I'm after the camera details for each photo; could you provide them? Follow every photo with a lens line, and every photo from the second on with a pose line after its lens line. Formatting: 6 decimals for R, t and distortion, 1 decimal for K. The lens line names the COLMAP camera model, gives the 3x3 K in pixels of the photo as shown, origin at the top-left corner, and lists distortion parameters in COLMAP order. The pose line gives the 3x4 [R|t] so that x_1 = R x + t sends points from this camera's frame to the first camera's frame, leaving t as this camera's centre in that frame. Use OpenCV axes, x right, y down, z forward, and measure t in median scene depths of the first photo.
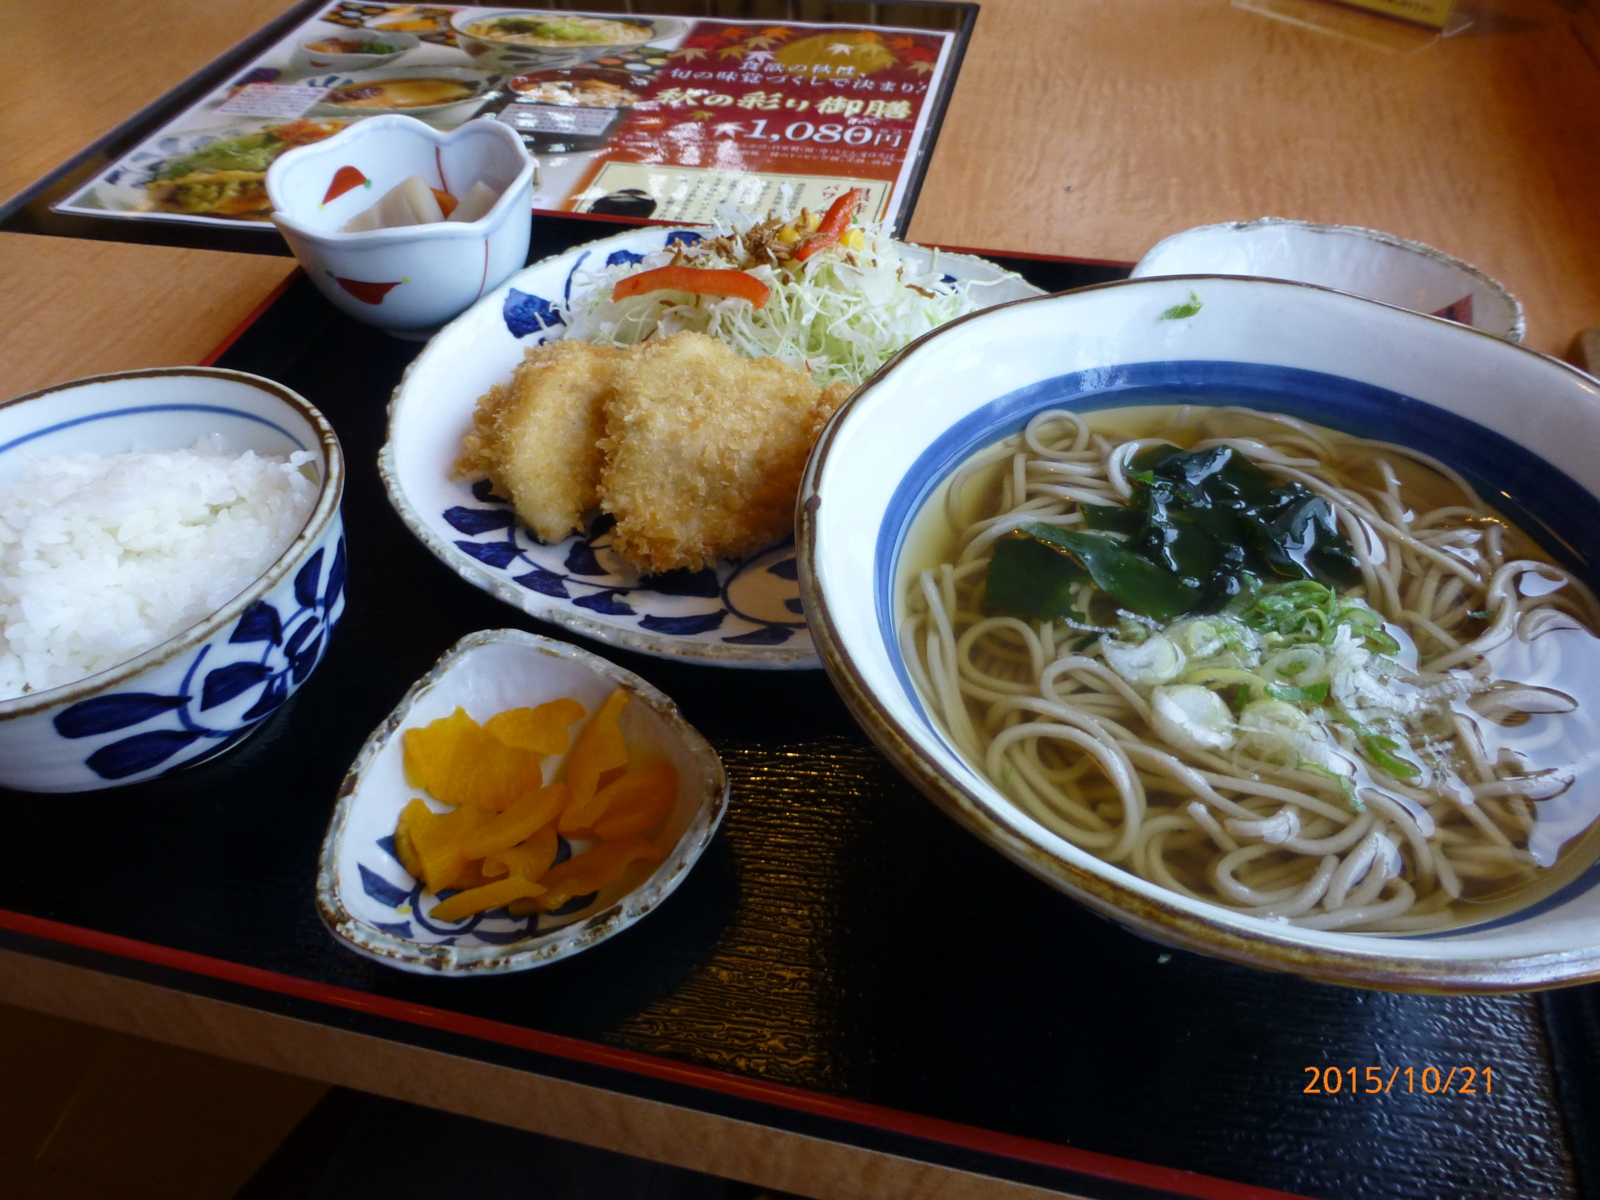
lens RADIAL K [[1164.9, 0, 800.0], [0, 1164.9, 600.0], [0, 0, 1]] dist [-0.029662, 0.002088]
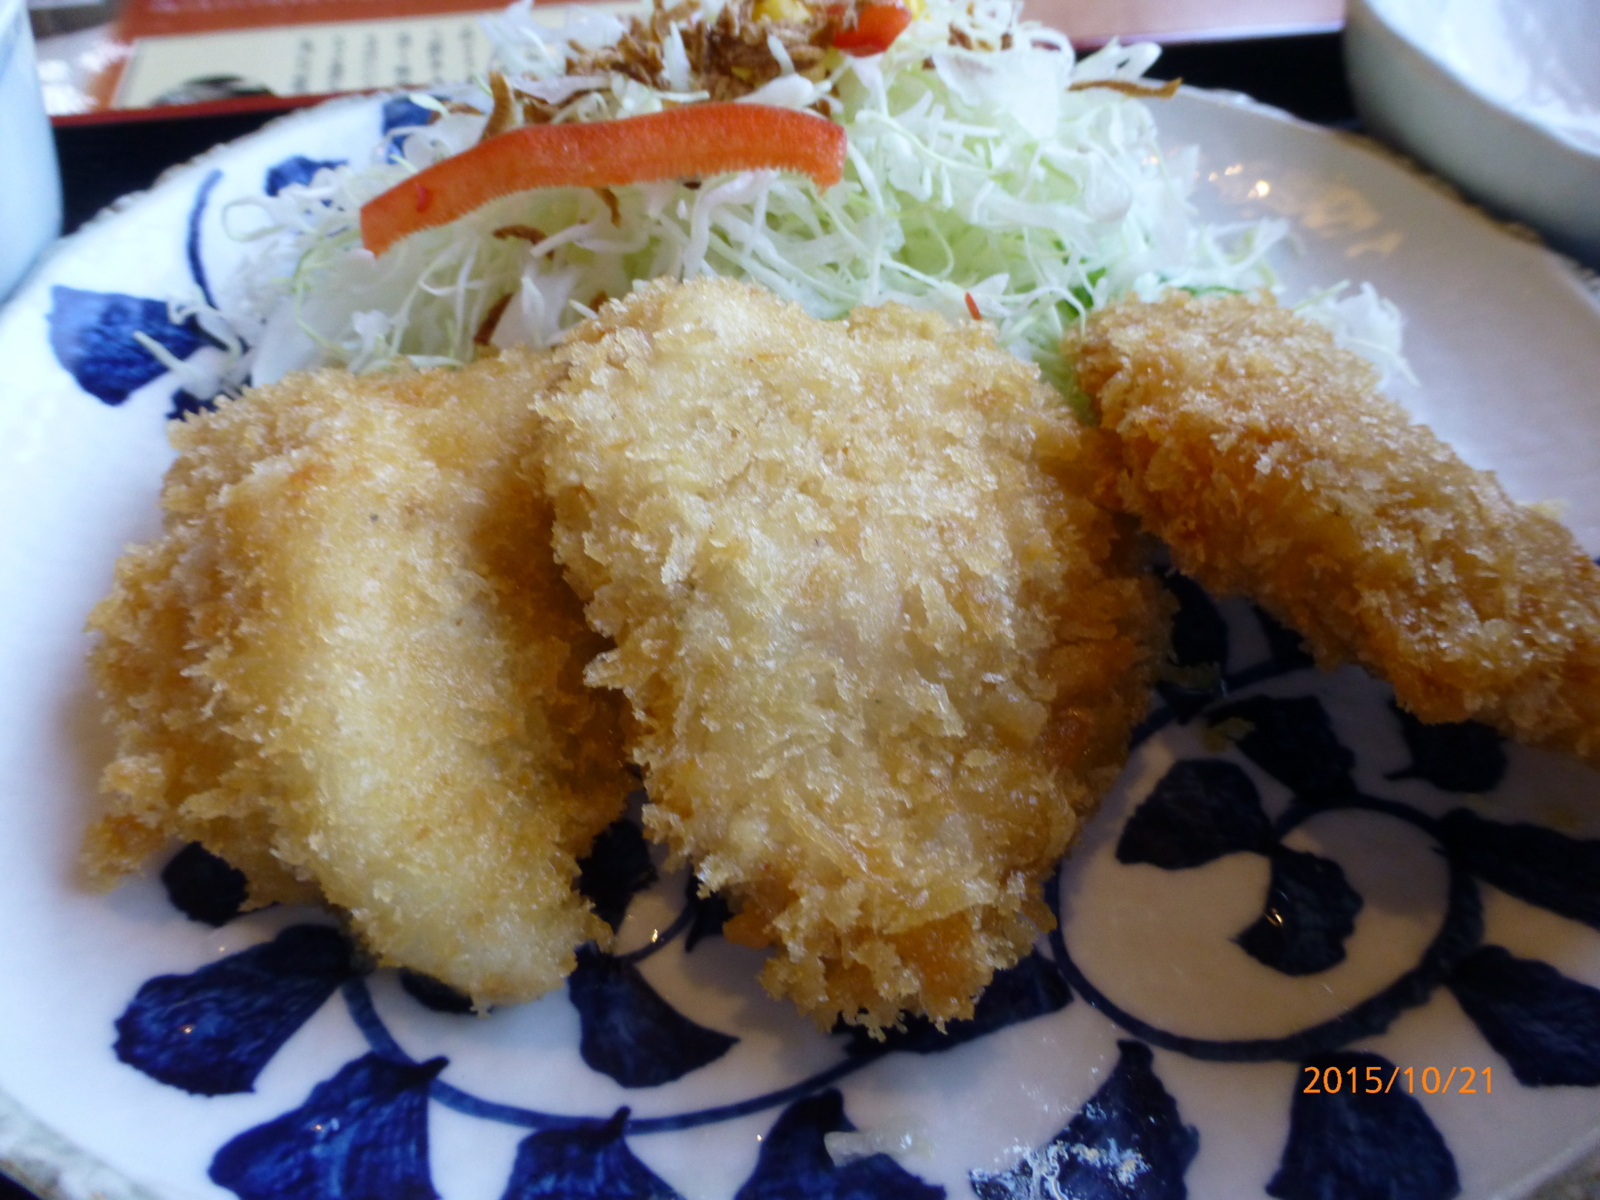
lens RADIAL K [[1164.9, 0, 800.0], [0, 1164.9, 600.0], [0, 0, 1]] dist [-0.029662, 0.002088]
pose [[0.906867, -0.283454, 0.311843, -0.305062], [0.268840, 0.958983, 0.089870, -0.237276], [-0.324526, 0.002336, 0.945874, 0.976415]]
